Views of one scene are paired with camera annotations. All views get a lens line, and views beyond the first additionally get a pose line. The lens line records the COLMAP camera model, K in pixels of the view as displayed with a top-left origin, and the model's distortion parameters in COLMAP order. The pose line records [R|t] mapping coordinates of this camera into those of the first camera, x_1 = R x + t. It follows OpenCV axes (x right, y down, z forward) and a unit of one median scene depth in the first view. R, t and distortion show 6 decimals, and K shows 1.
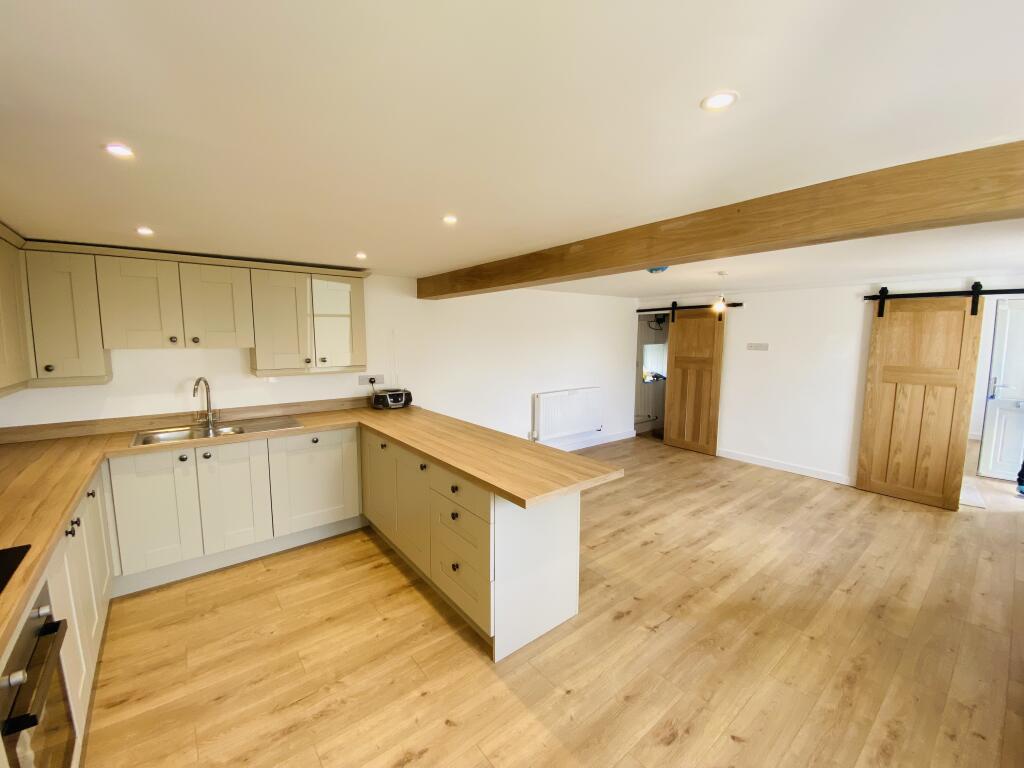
lens RADIAL K [[421.2, 0, 501.3], [0, 421.2, 378.4], [0, 0, 1]] dist [-0.023979, -0.006216]
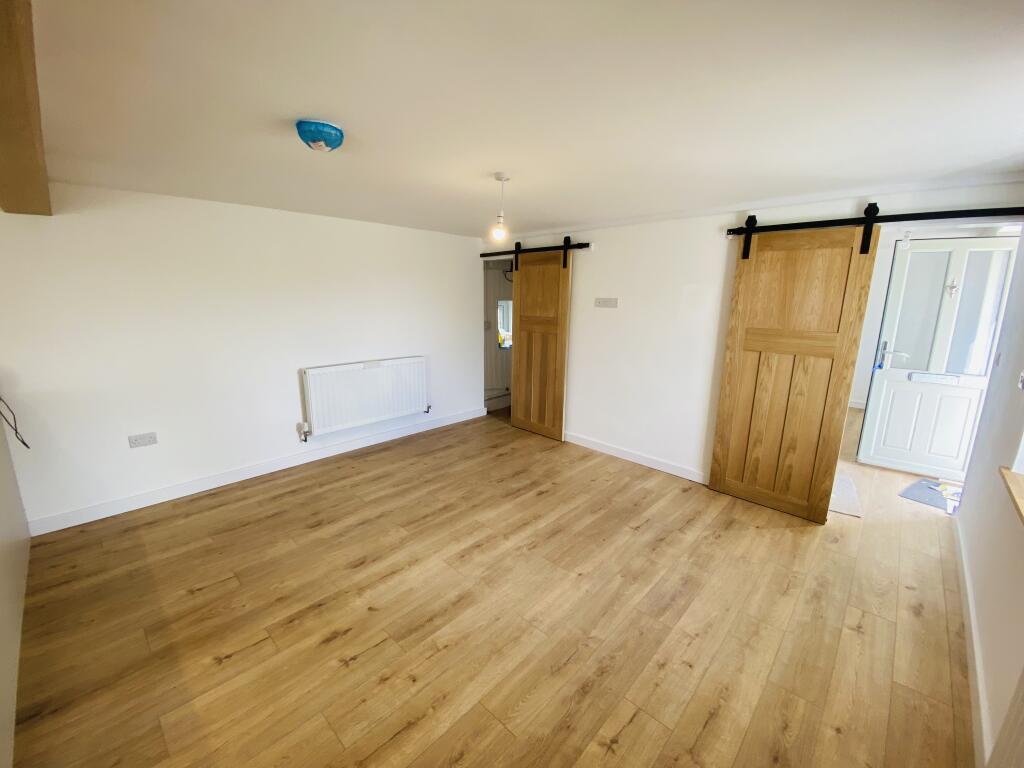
lens RADIAL K [[421.2, 0, 503.2], [0, 421.2, 385.6], [0, 0, 1]] dist [-0.023979, -0.006216]
pose [[0.988690, -0.030884, 0.146761, 0.398821], [0.014109, 0.993382, 0.113990, -0.019275], [-0.149310, -0.110630, 0.982582, 0.330292]]
